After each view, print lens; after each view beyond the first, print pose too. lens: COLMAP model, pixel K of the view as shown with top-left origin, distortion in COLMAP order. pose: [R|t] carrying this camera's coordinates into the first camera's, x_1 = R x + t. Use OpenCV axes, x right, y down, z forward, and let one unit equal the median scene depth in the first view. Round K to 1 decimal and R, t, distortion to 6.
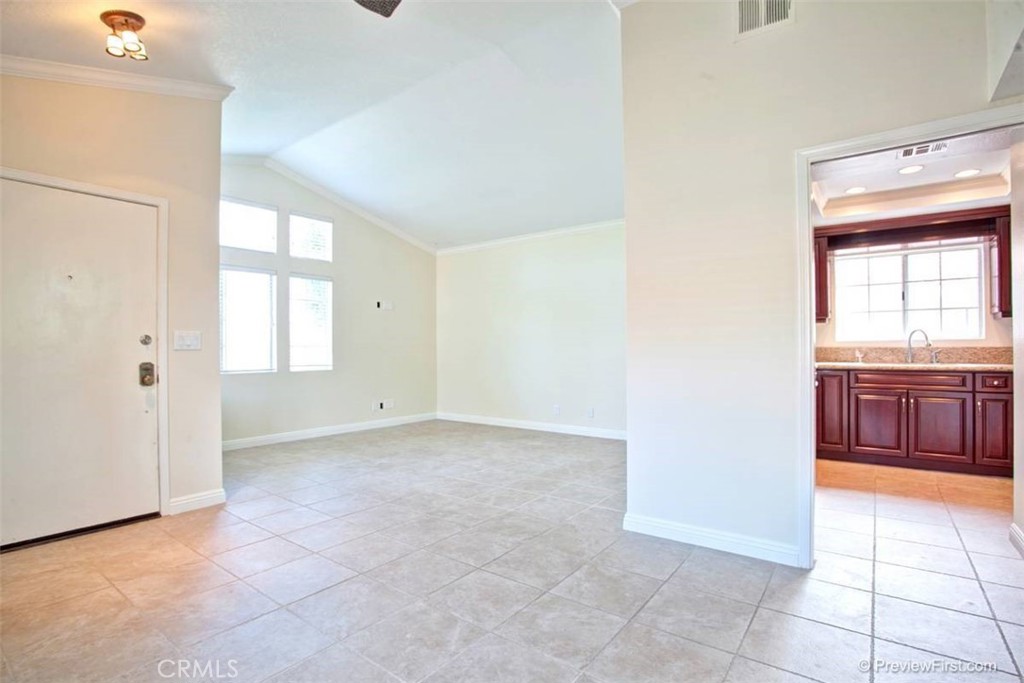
lens RADIAL K [[506.2, 0, 511.7], [0, 506.2, 345.0], [0, 0, 1]] dist [-0.079199, 0.035304]
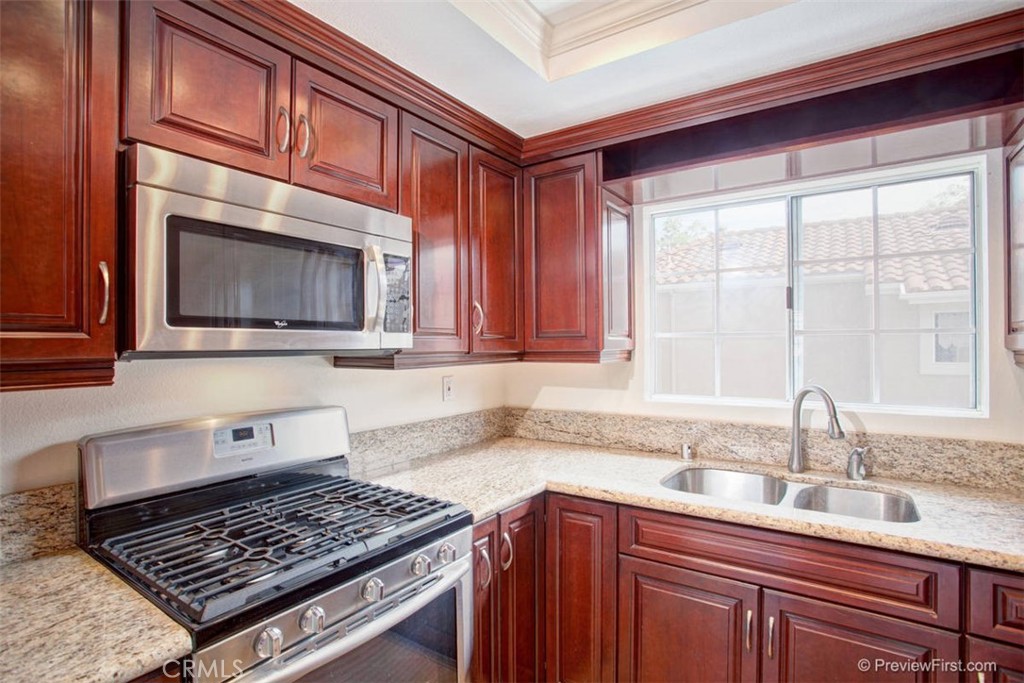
lens RADIAL K [[506.2, 0, 511.7], [0, 506.2, 345.0], [0, 0, 1]] dist [-0.079199, 0.035304]
pose [[0.999424, 0.000303, 0.033949, 0.601984], [-0.000409, 0.999995, 0.003133, -0.066924], [-0.033948, -0.003145, 0.999419, 0.643494]]
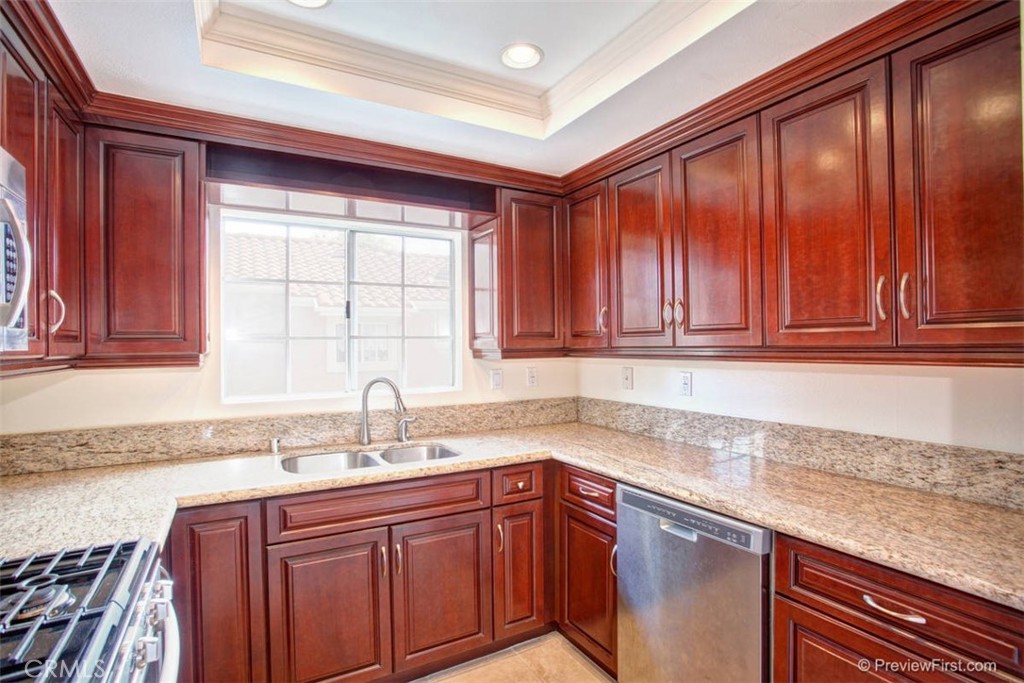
lens RADIAL K [[506.2, 0, 511.7], [0, 506.2, 345.0], [0, 0, 1]] dist [-0.079199, 0.035304]
pose [[0.402613, 0.003833, 0.915362, 0.420728], [0.003317, 0.999979, -0.005646, -0.064397], [-0.915364, 0.005310, 0.402592, 0.680967]]
